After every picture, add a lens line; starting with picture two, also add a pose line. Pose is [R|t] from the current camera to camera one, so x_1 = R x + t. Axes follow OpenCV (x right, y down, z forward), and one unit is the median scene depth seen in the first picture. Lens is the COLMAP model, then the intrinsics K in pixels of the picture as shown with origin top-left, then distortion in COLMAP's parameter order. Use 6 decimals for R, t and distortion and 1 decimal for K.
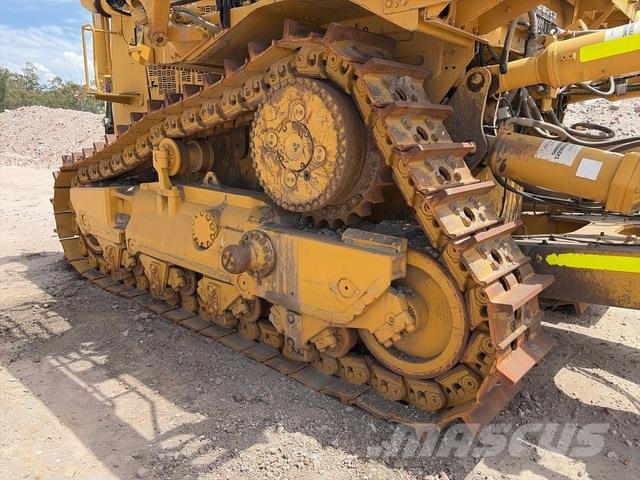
lens RADIAL K [[486.7, 0, 320.0], [0, 486.7, 240.0], [0, 0, 1]] dist [0.046382, -0.061312]
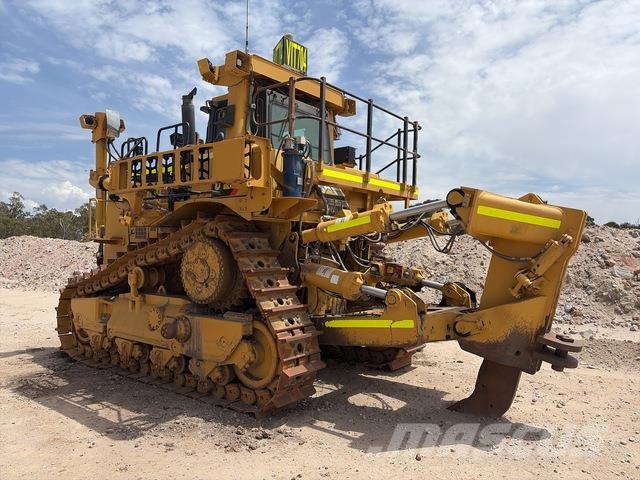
lens RADIAL K [[486.7, 0, 320.0], [0, 486.7, 240.0], [0, 0, 1]] dist [0.046382, -0.061312]
pose [[0.998816, -0.012258, 0.047072, 0.282115], [0.023151, 0.970887, -0.238415, 0.142482], [-0.042779, 0.239223, 0.970022, -0.814671]]
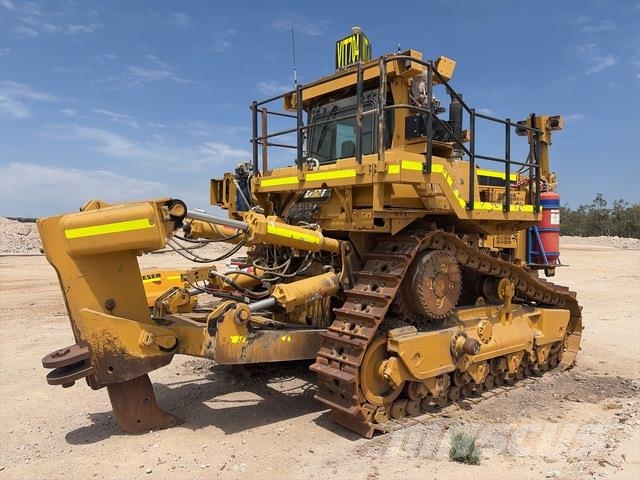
lens RADIAL K [[486.7, 0, 320.0], [0, 486.7, 240.0], [0, 0, 1]] dist [0.046382, -0.061312]
pose [[-0.182251, -0.000844, -0.983252, 2.183394], [-0.238159, 0.970260, 0.043312, -0.413495], [0.953973, 0.242064, -0.177032, 1.368209]]
